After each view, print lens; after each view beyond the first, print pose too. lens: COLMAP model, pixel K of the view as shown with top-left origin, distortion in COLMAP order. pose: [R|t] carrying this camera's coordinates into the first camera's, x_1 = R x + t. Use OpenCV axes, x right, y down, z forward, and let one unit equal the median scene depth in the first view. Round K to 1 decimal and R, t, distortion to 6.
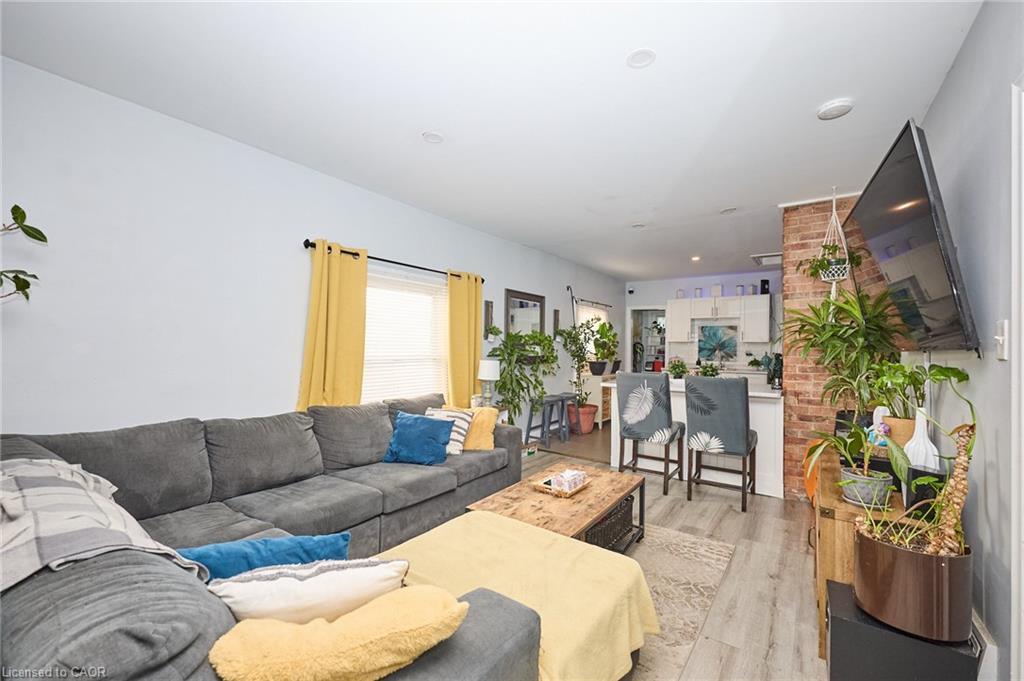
lens RADIAL K [[431.3, 0, 506.1], [0, 431.3, 341.5], [0, 0, 1]] dist [0.000059, 0.001032]
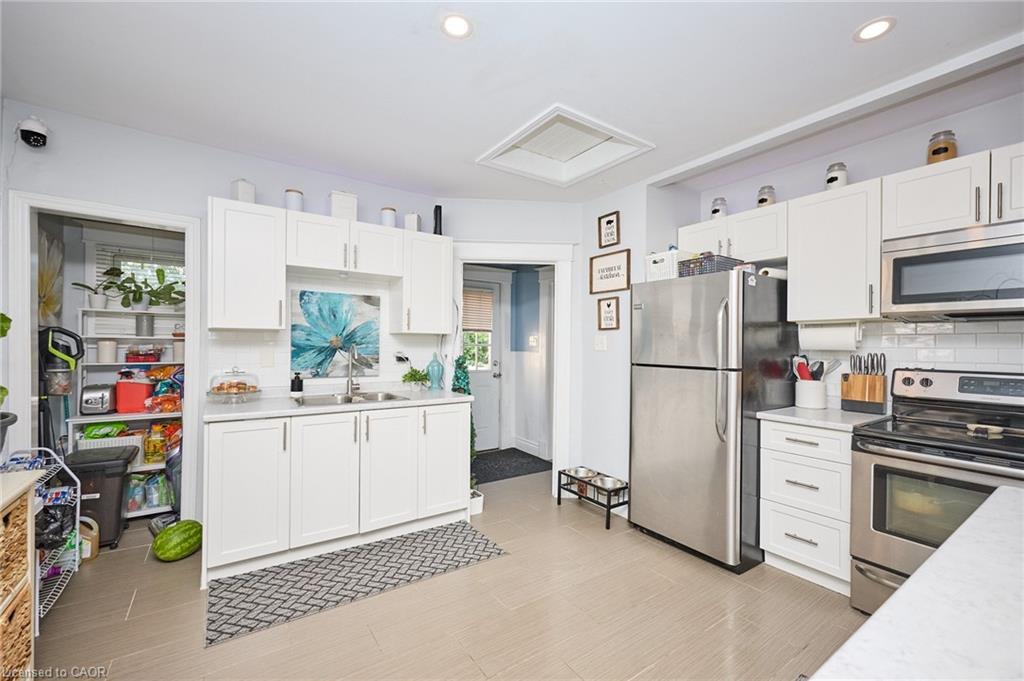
lens RADIAL K [[431.3, 0, 510.2], [0, 431.3, 346.8], [0, 0, 1]] dist [0.000059, 0.001032]
pose [[0.347068, -0.010981, 0.937776, 0.312459], [-0.018038, 0.999668, 0.018381, 0.010824], [-0.937666, -0.023295, 0.346755, 1.412572]]
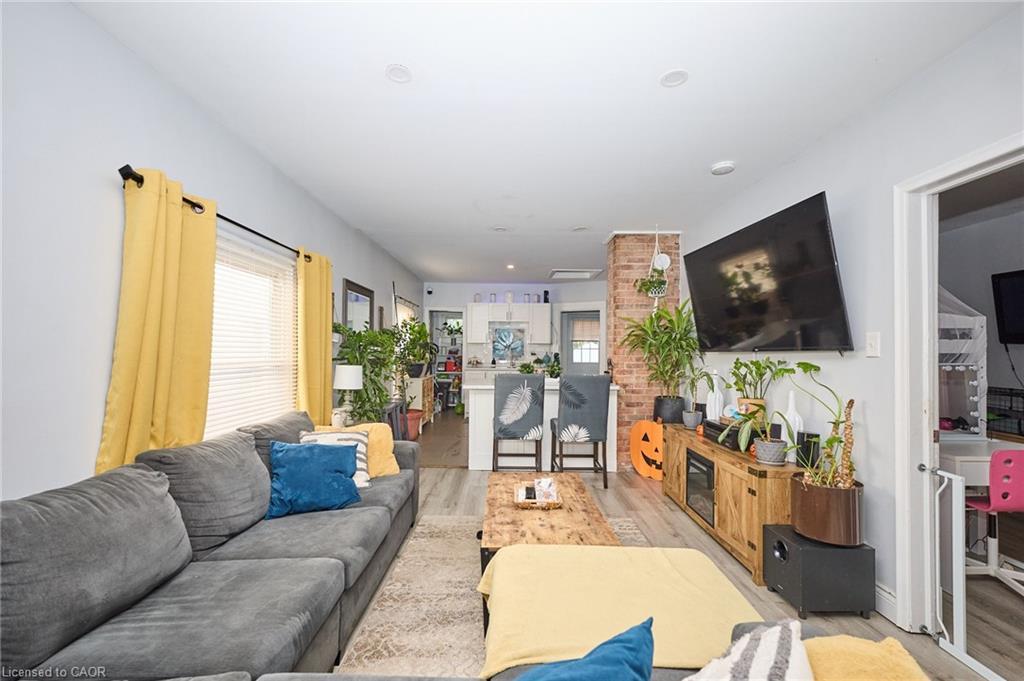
lens RADIAL K [[431.3, 0, 510.7], [0, 431.3, 343.9], [0, 0, 1]] dist [0.000059, 0.001032]
pose [[0.807225, 0.002306, 0.590239, -0.332045], [-0.005471, 0.999979, 0.003576, -0.001730], [-0.590219, -0.006115, 0.807220, 0.195949]]
